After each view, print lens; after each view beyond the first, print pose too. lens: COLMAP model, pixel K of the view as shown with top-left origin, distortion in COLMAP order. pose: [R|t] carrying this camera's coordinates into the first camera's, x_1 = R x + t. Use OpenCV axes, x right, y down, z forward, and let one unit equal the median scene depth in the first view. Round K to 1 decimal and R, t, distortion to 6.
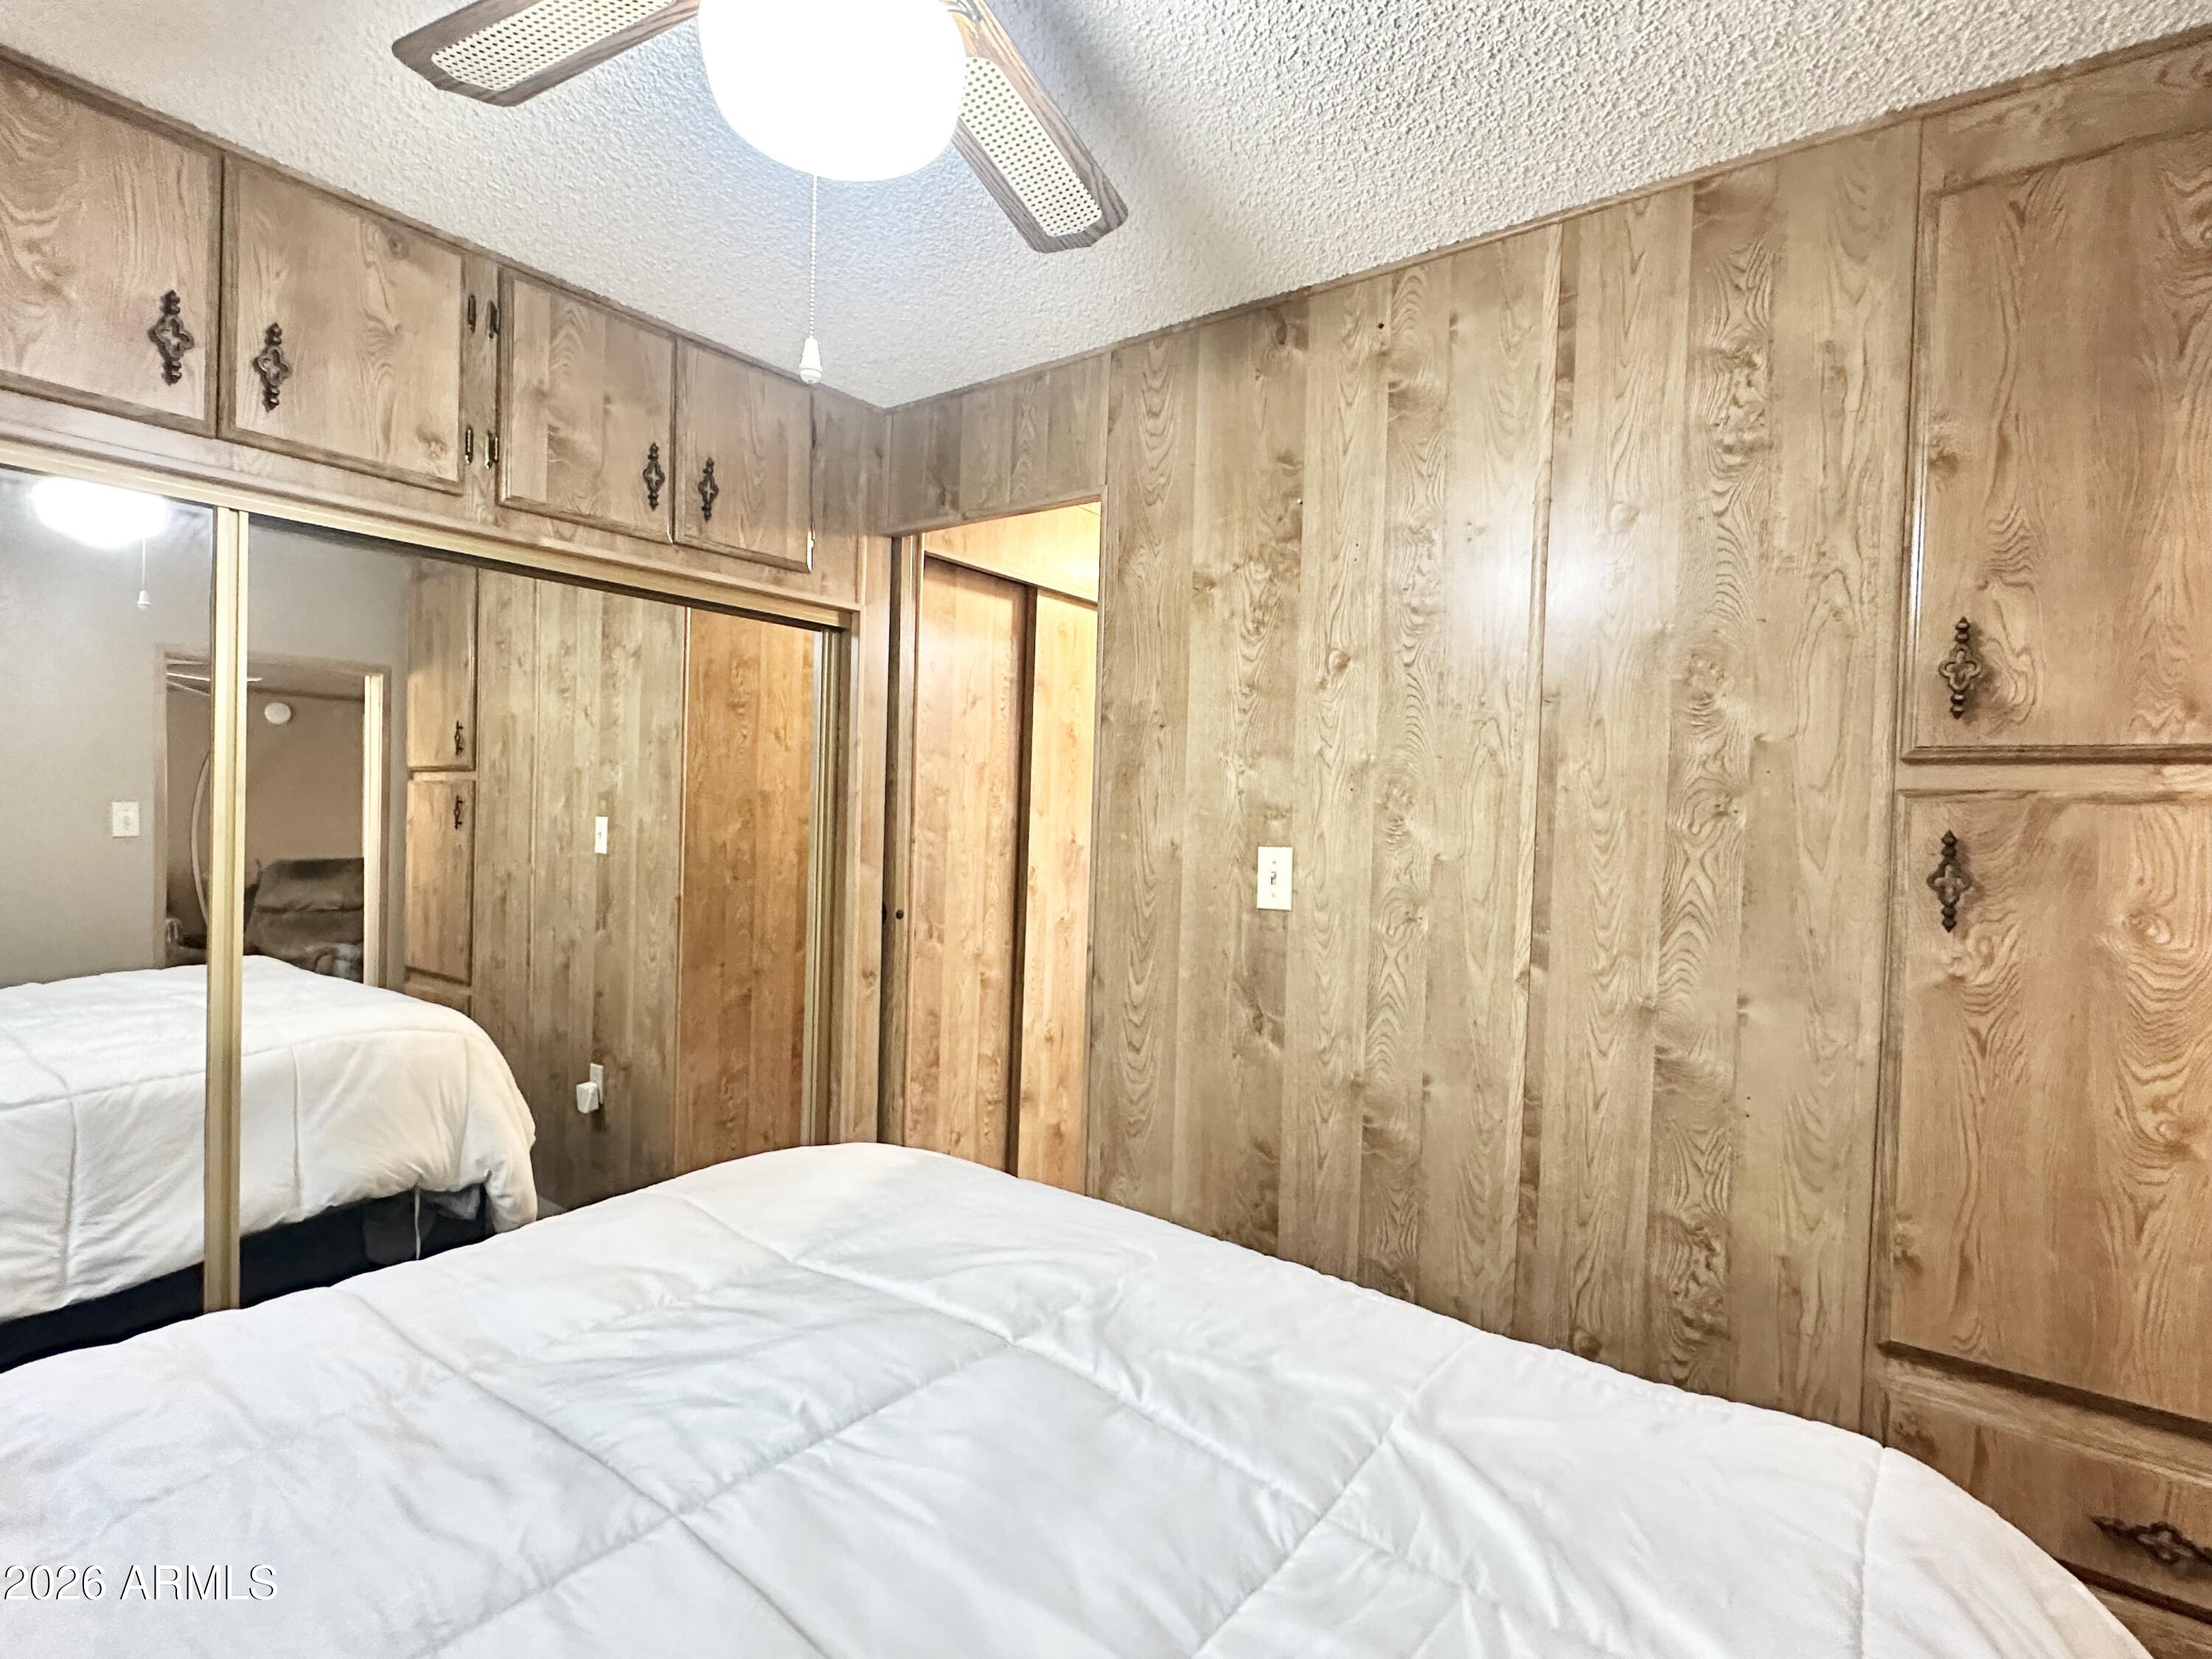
lens RADIAL K [[1066.3, 0, 1107.9], [0, 1066.3, 826.9], [0, 0, 1]] dist [-0.002789, 0.000951]
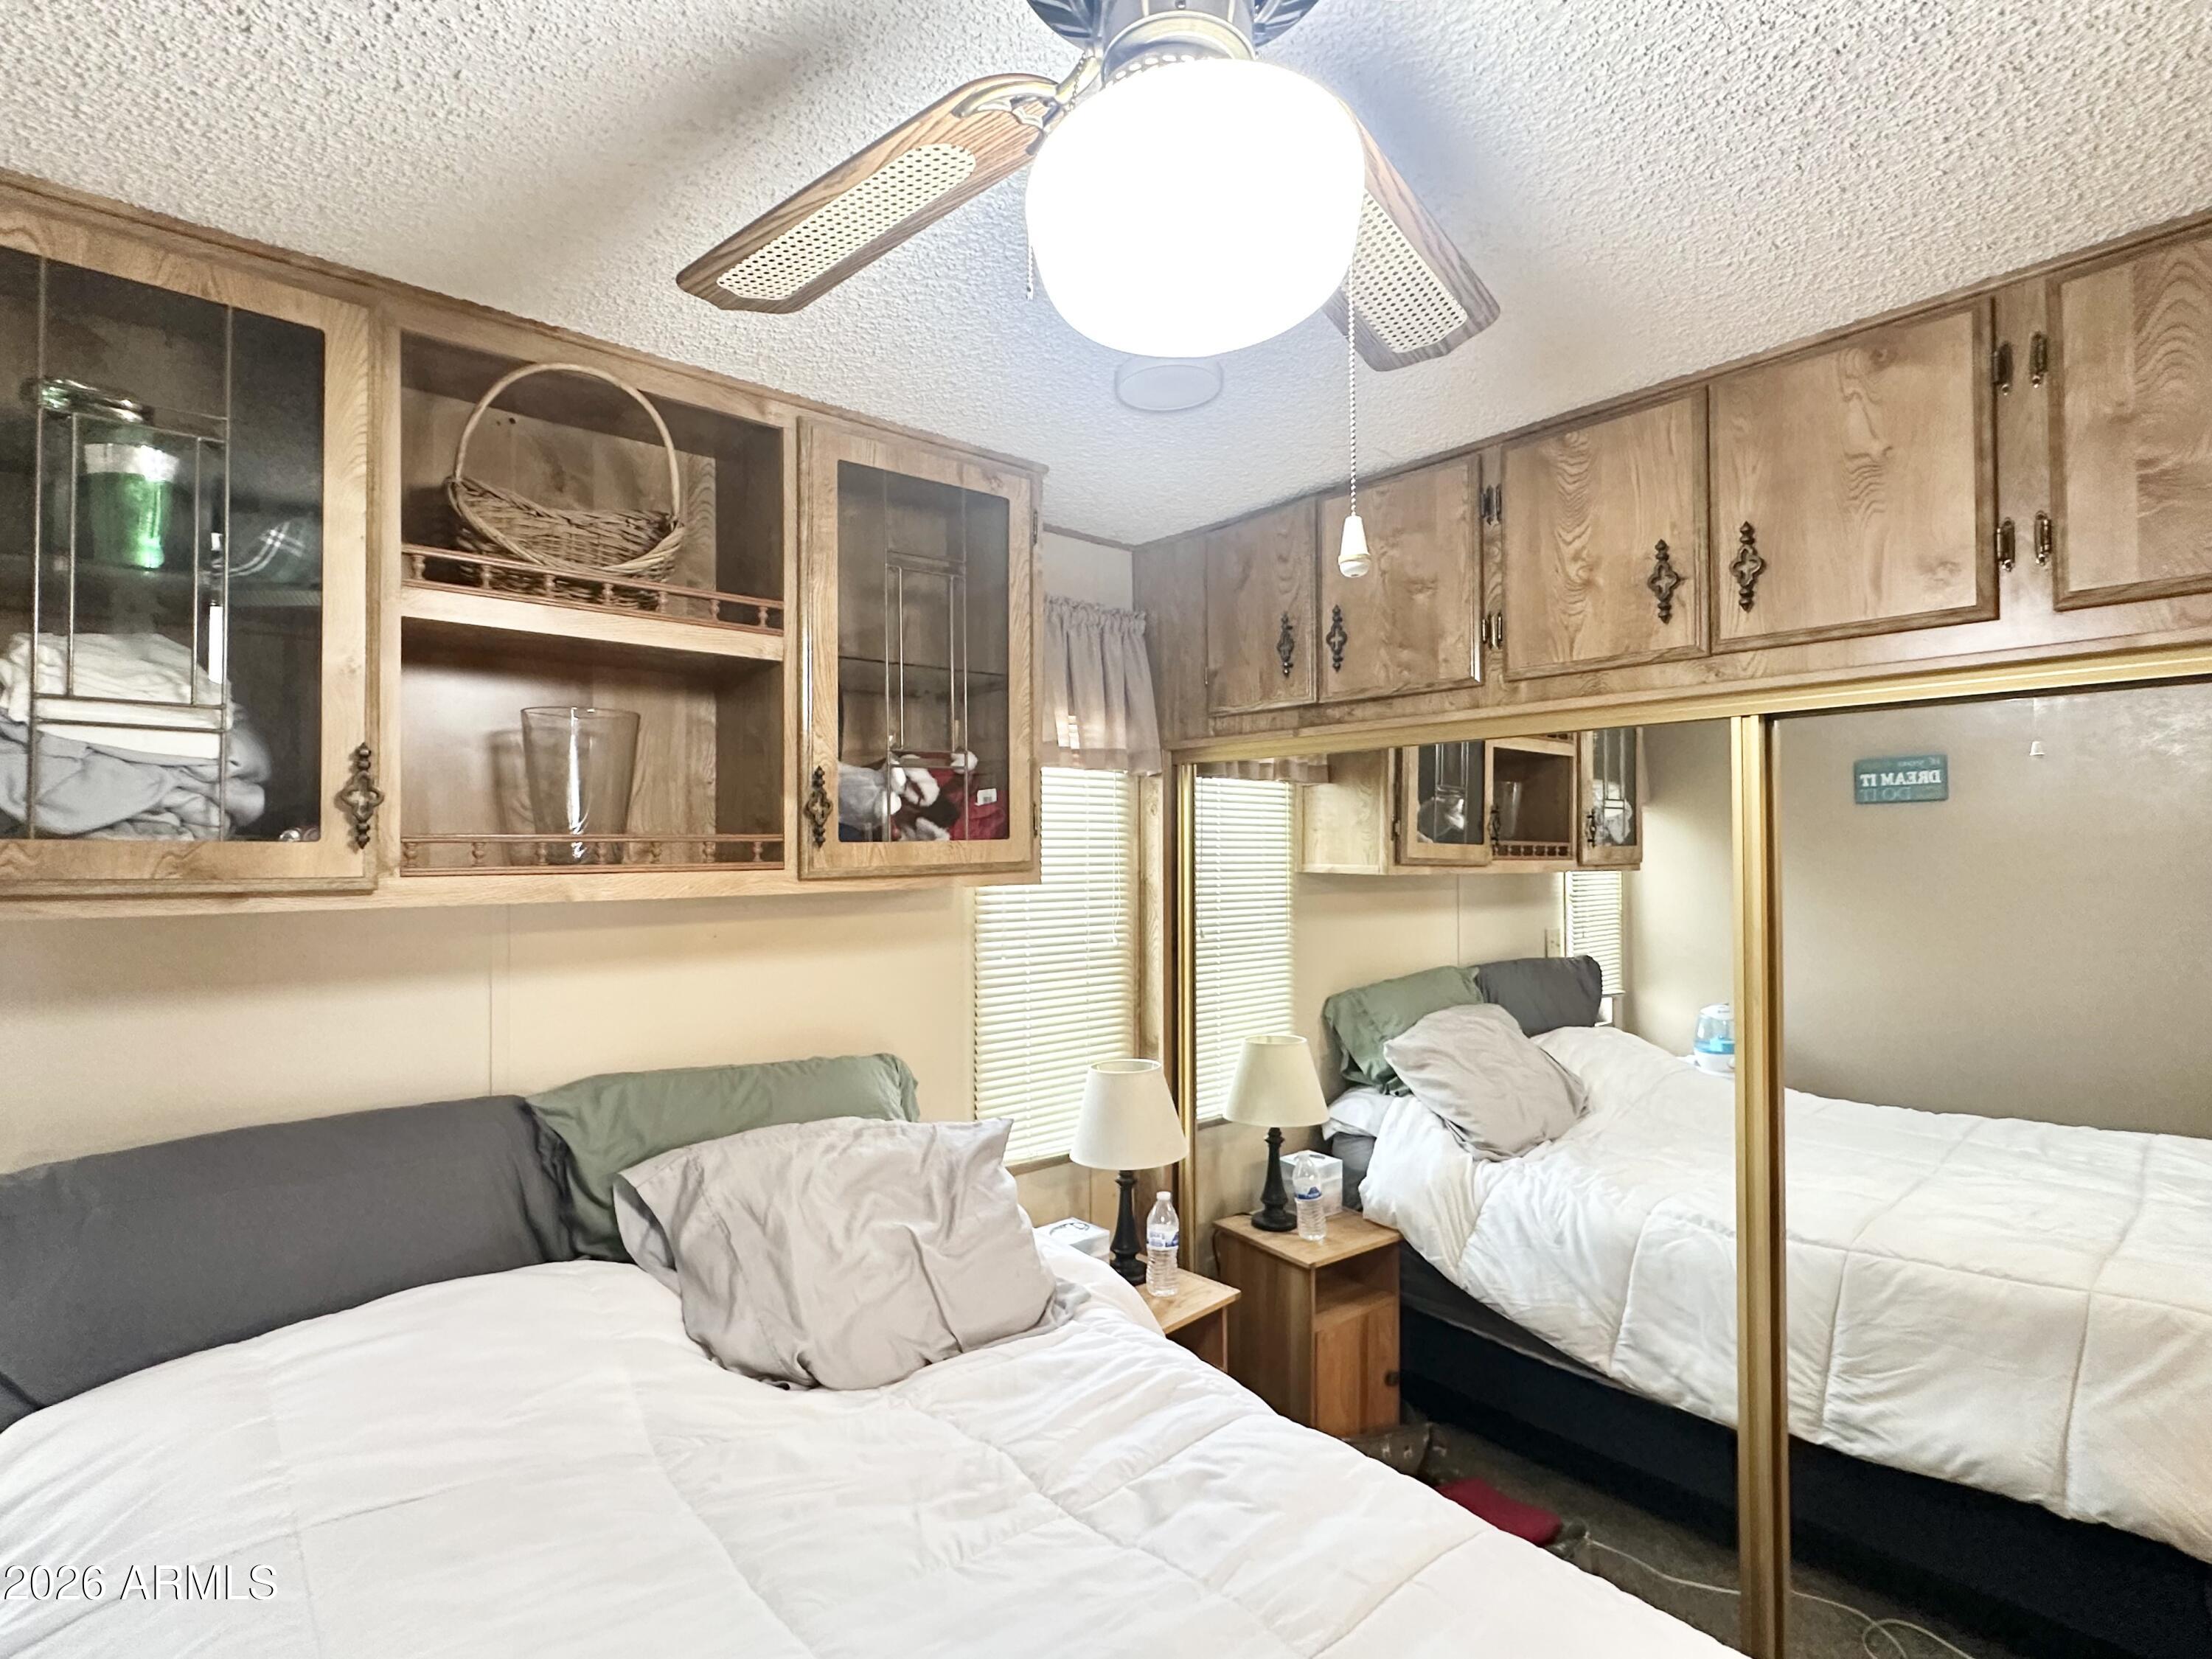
lens RADIAL K [[1066.3, 0, 1104.8], [0, 1066.3, 844.1], [0, 0, 1]] dist [-0.002789, 0.000951]
pose [[-0.225126, -0.025993, -0.973983, 0.271157], [-0.007224, 0.999661, -0.025009, -0.136699], [0.974303, 0.001406, -0.225237, 0.593319]]
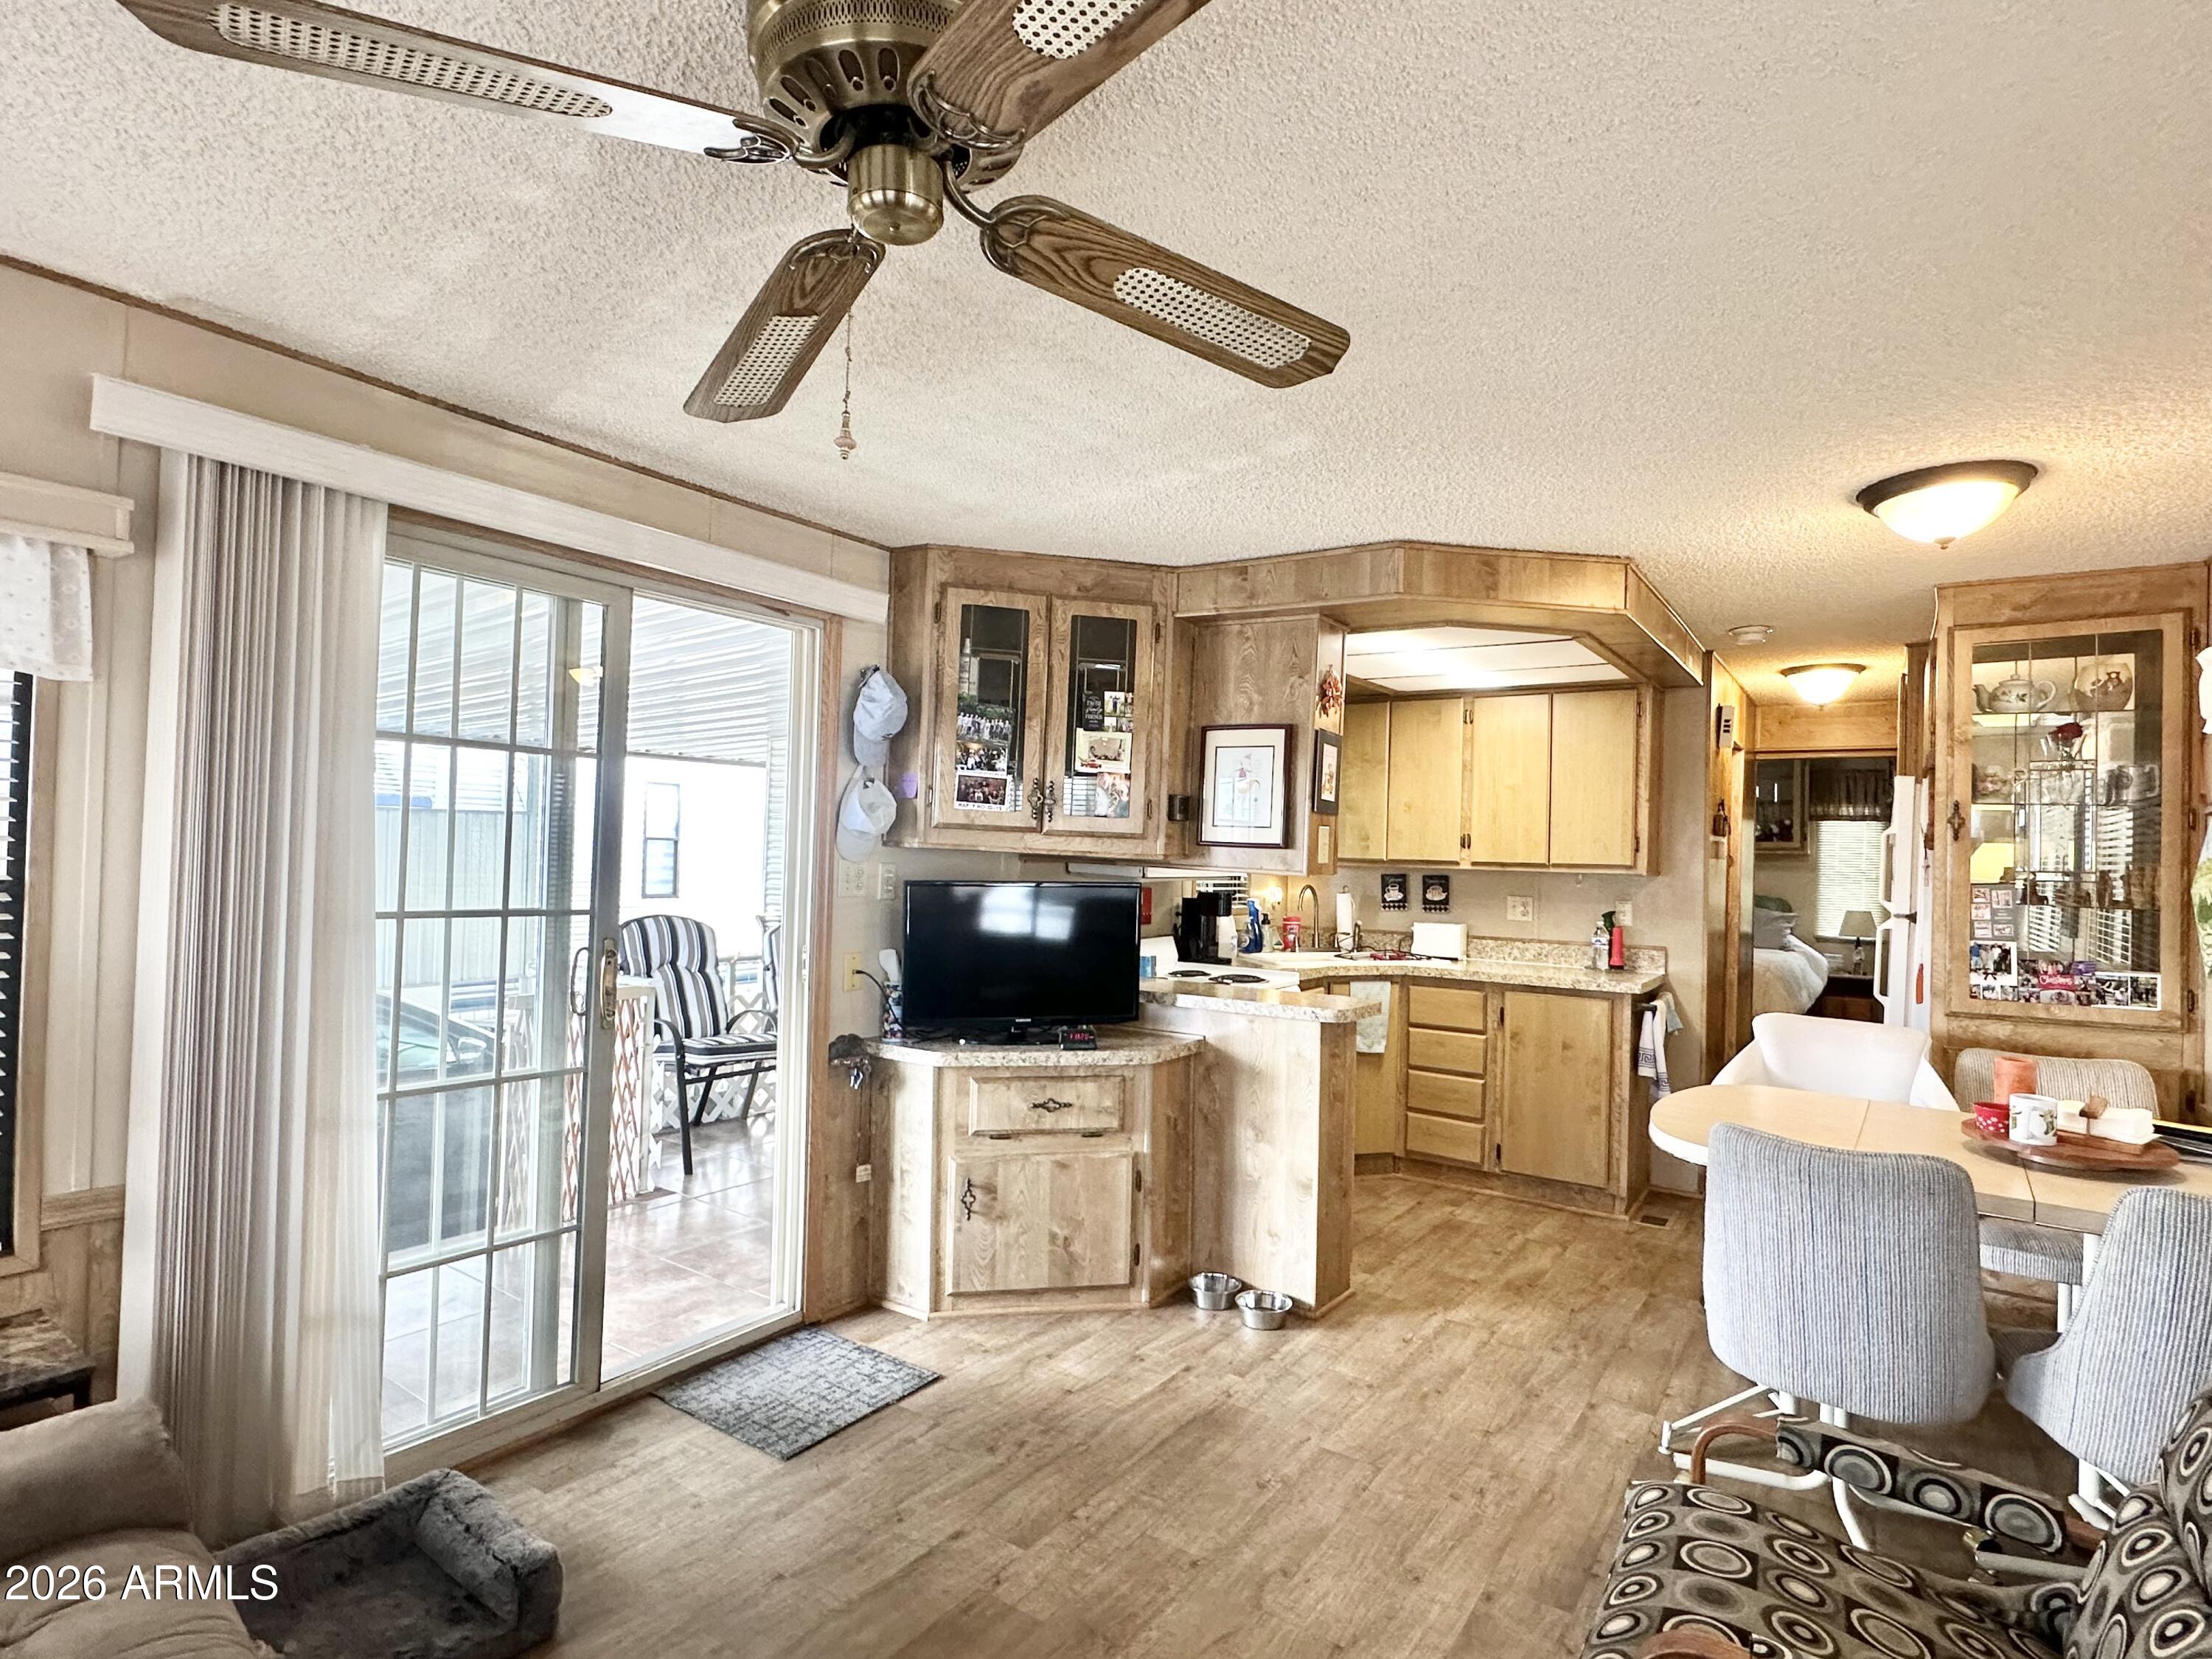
lens RADIAL K [[1134.2, 0, 1112.1], [0, 1134.2, 837.6], [0, 0, 1]] dist [-0.003812, 0.000510]
pose [[-0.997840, -0.048197, -0.044639, 2.570700], [-0.048394, 0.998823, 0.003344, -0.051704], [0.044426, 0.005497, -0.998998, 5.506306]]
